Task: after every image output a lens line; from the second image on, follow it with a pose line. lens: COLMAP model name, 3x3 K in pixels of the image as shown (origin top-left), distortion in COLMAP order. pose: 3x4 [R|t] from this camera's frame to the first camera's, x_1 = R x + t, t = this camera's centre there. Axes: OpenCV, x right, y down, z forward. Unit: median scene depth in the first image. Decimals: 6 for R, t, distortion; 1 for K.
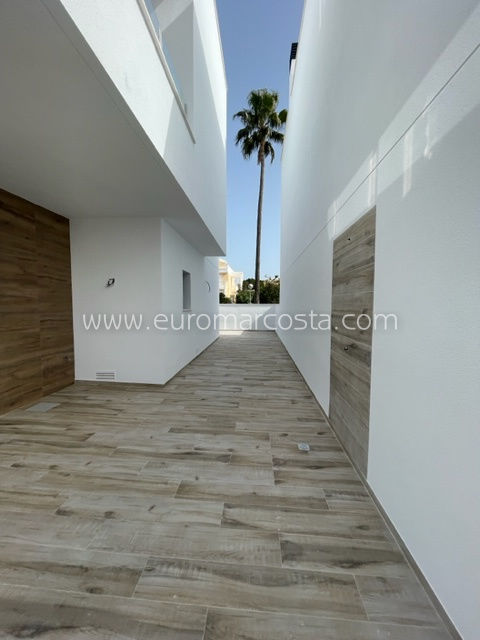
lens RADIAL K [[258.2, 0, 240.0], [0, 258.2, 320.0], [0, 0, 1]] dist [-0.002161, -0.000119]
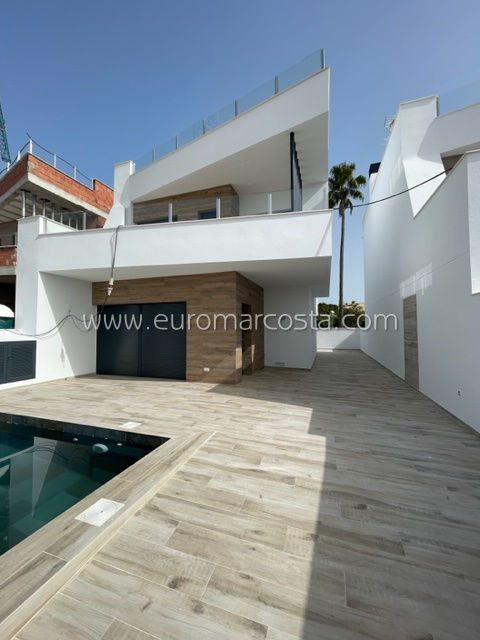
lens RADIAL K [[258.2, 0, 240.0], [0, 258.2, 320.0], [0, 0, 1]] dist [-0.002161, -0.000119]
pose [[0.966393, -0.016126, -0.256565, -0.111576], [-0.008202, 0.995588, -0.093471, 0.024715], [0.256940, 0.092434, 0.961997, -0.385946]]
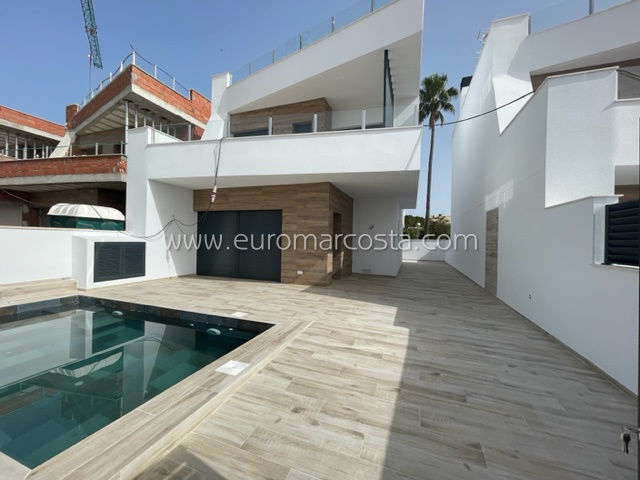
lens RADIAL K [[258.2, 0, 319.5], [0, 258.2, 239.5], [0, 0, 1]] dist [-0.002161, -0.000119]
pose [[0.960570, 0.017125, -0.277509, -0.114871], [-0.034687, 0.997685, -0.058497, 0.035313], [0.275865, 0.065816, 0.958940, -0.429080]]
